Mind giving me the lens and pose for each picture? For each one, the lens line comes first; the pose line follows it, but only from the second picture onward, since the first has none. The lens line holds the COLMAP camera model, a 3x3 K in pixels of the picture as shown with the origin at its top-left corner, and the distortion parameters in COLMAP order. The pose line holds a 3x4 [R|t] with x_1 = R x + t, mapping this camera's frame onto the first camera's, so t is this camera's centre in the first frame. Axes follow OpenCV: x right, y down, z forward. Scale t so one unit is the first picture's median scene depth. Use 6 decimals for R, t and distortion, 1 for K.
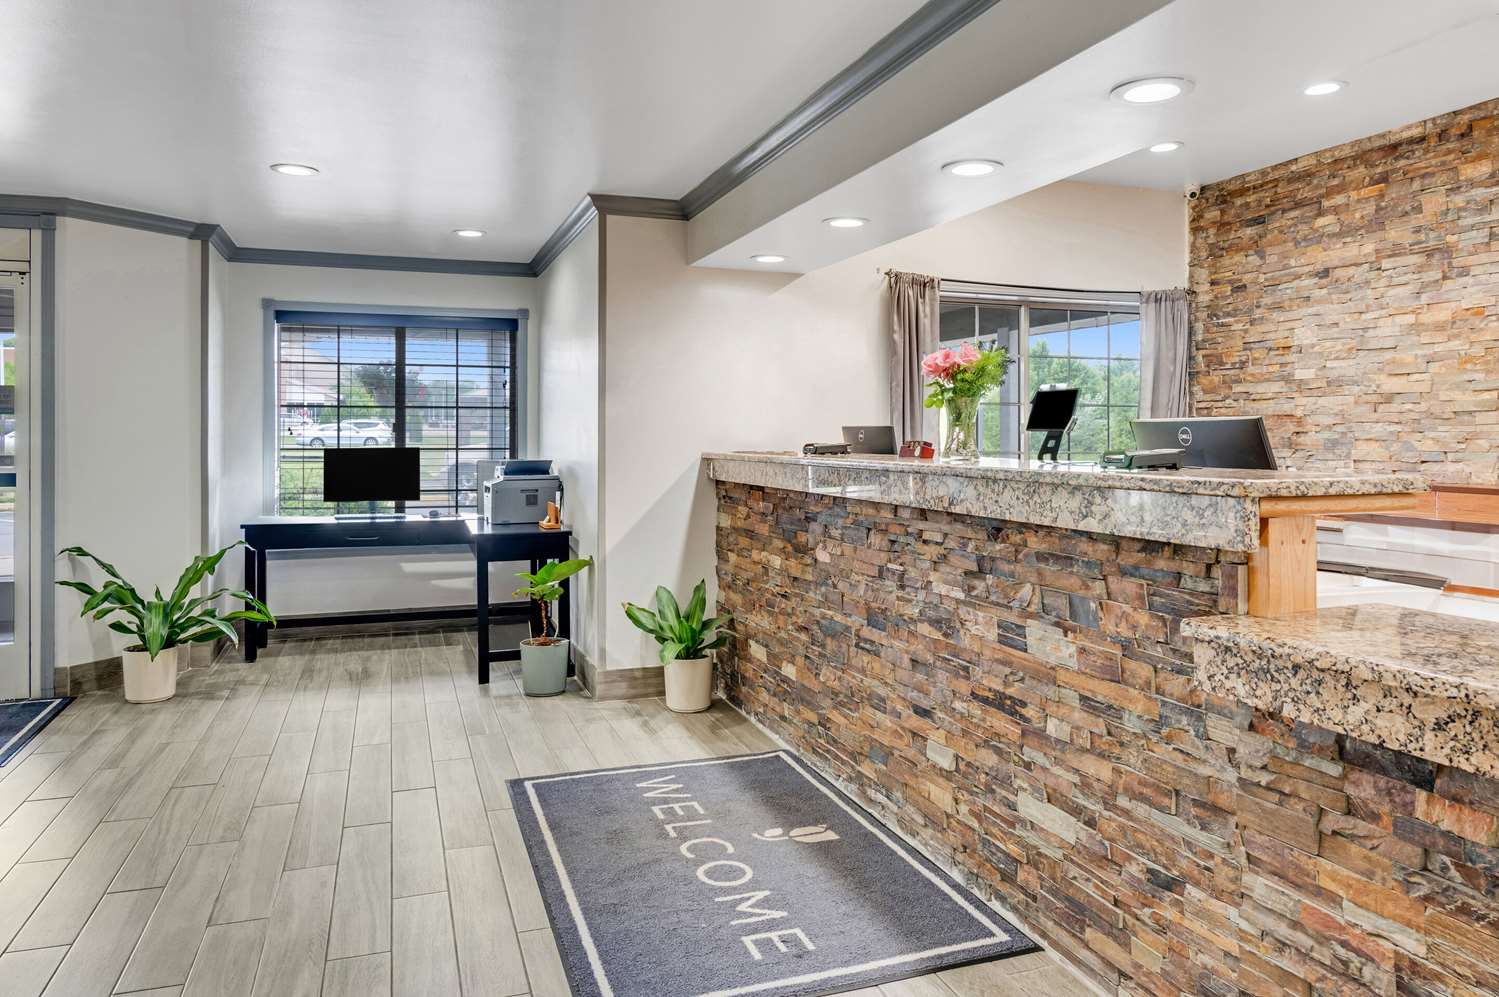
lens RADIAL K [[1020.5, 0, 753.4], [0, 1020.5, 418.7], [0, 0, 1]] dist [-0.005819, -0.001080]
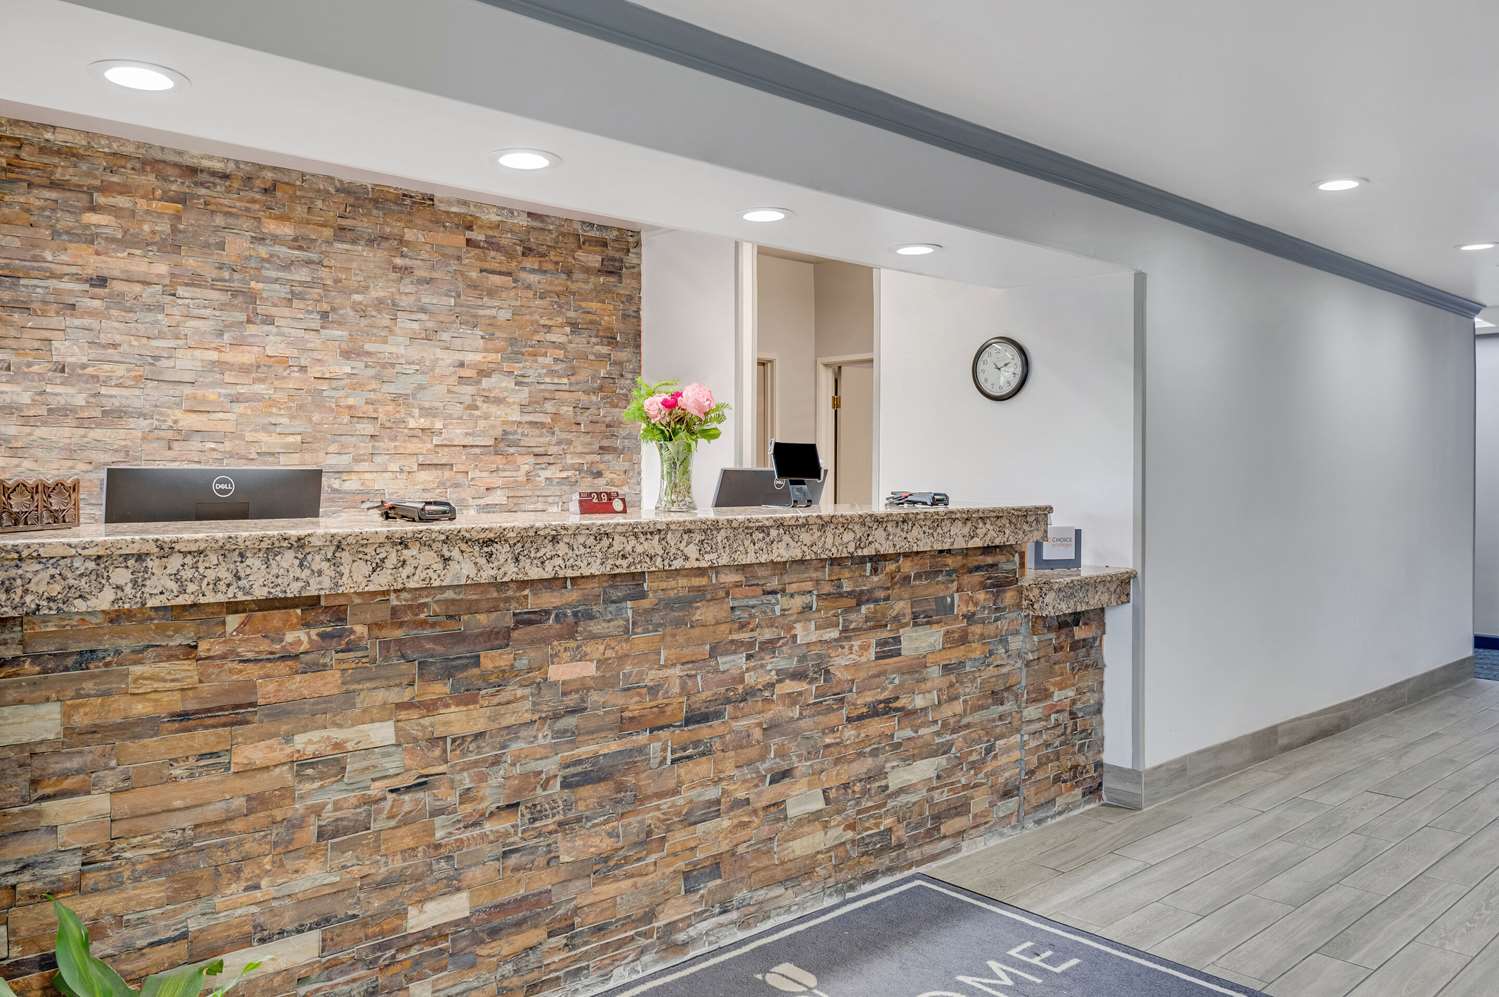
lens RADIAL K [[1112.7, 0, 667.6], [0, 1112.7, 462.3], [0, 0, 1]] dist [-0.013427, -0.000851]
pose [[-0.354426, 0.002007, 0.935082, -0.621174], [-0.020928, 0.999730, -0.010078, 0.007052], [-0.934850, -0.023141, -0.354289, 1.197044]]
